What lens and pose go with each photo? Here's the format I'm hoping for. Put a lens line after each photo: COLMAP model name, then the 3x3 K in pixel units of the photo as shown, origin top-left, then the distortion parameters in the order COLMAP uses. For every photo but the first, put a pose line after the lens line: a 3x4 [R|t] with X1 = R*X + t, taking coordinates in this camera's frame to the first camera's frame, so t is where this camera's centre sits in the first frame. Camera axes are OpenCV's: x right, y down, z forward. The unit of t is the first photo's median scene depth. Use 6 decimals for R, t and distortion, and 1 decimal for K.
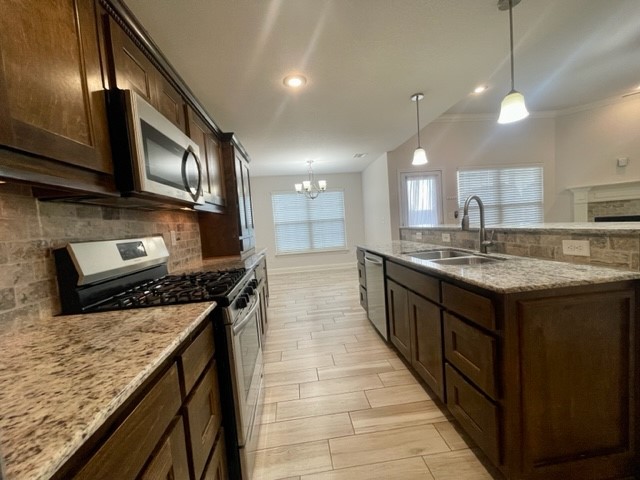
lens RADIAL K [[259.5, 0, 319.5], [0, 259.5, 240.6], [0, 0, 1]] dist [-0.002646, 0.000563]
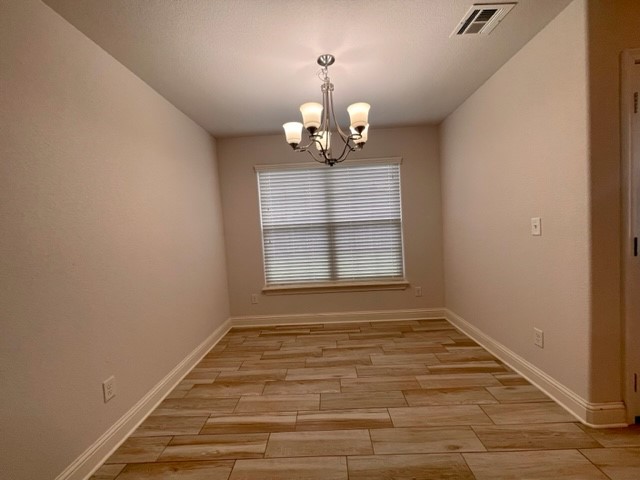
lens RADIAL K [[259.5, 0, 317.7], [0, 259.5, 238.3], [0, 0, 1]] dist [-0.002646, 0.000563]
pose [[0.990138, 0.022601, -0.138261, 0.007511], [-0.028913, 0.998621, -0.043818, -0.024762], [0.137080, 0.047383, 0.989426, 0.498164]]
